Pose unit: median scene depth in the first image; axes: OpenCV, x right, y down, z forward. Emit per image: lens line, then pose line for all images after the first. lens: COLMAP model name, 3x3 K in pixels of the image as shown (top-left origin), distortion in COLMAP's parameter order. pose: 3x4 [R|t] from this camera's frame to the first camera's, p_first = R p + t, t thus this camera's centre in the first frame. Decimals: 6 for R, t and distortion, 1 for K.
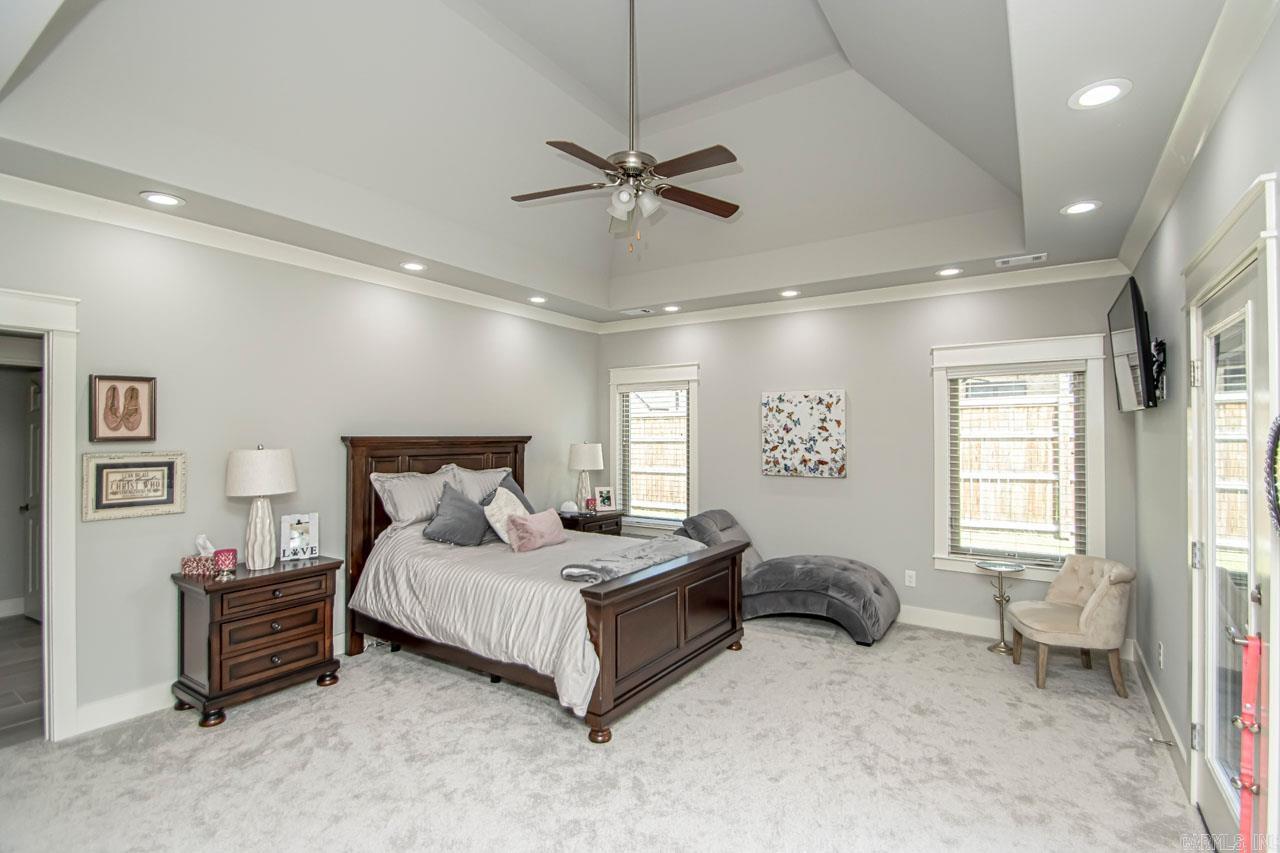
lens RADIAL K [[599.4, 0, 645.7], [0, 599.4, 424.8], [0, 0, 1]] dist [0.005428, -0.009637]
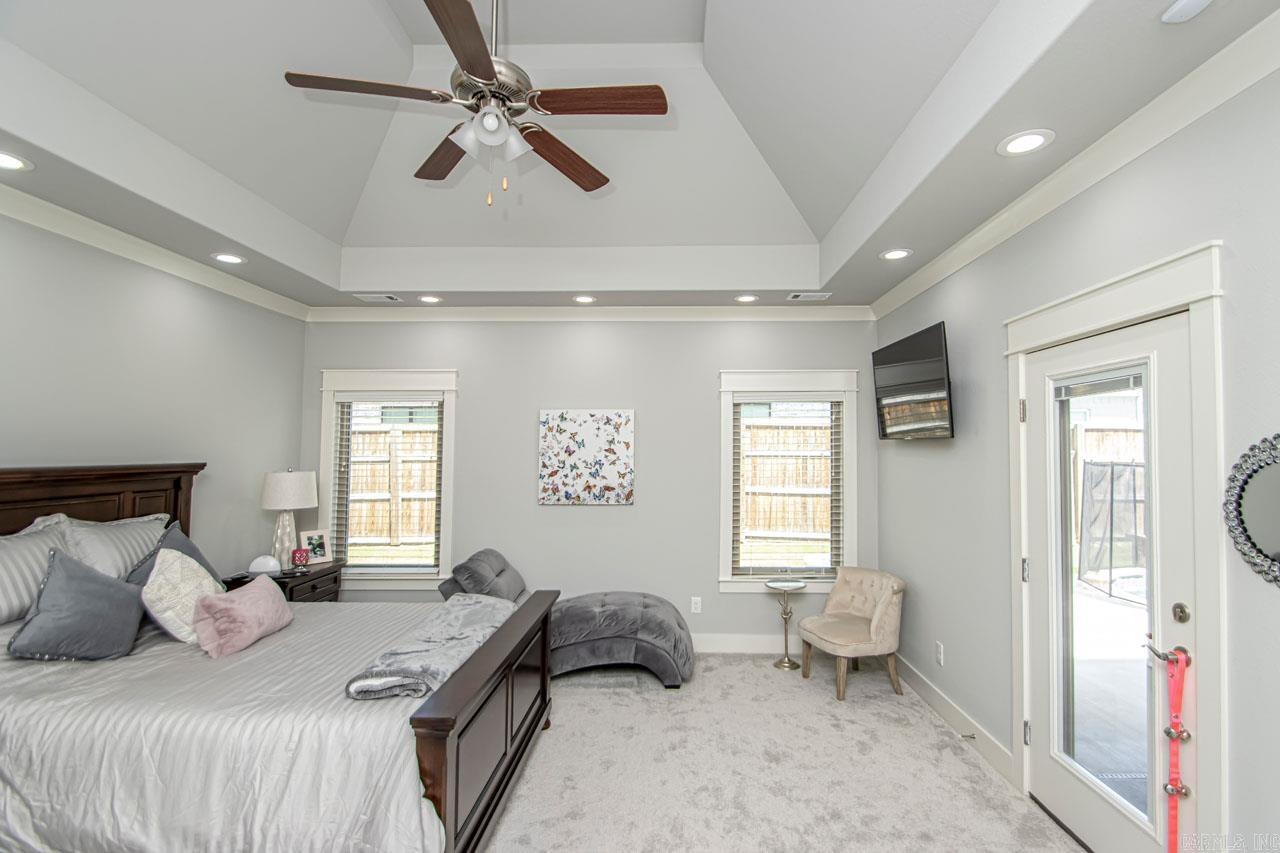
lens RADIAL K [[599.4, 0, 652.7], [0, 599.4, 420.3], [0, 0, 1]] dist [0.005428, -0.009637]
pose [[0.844795, 0.024763, 0.534517, -0.156913], [-0.007745, 0.999390, -0.034057, -0.011492], [-0.535034, 0.024631, 0.844471, 0.216730]]
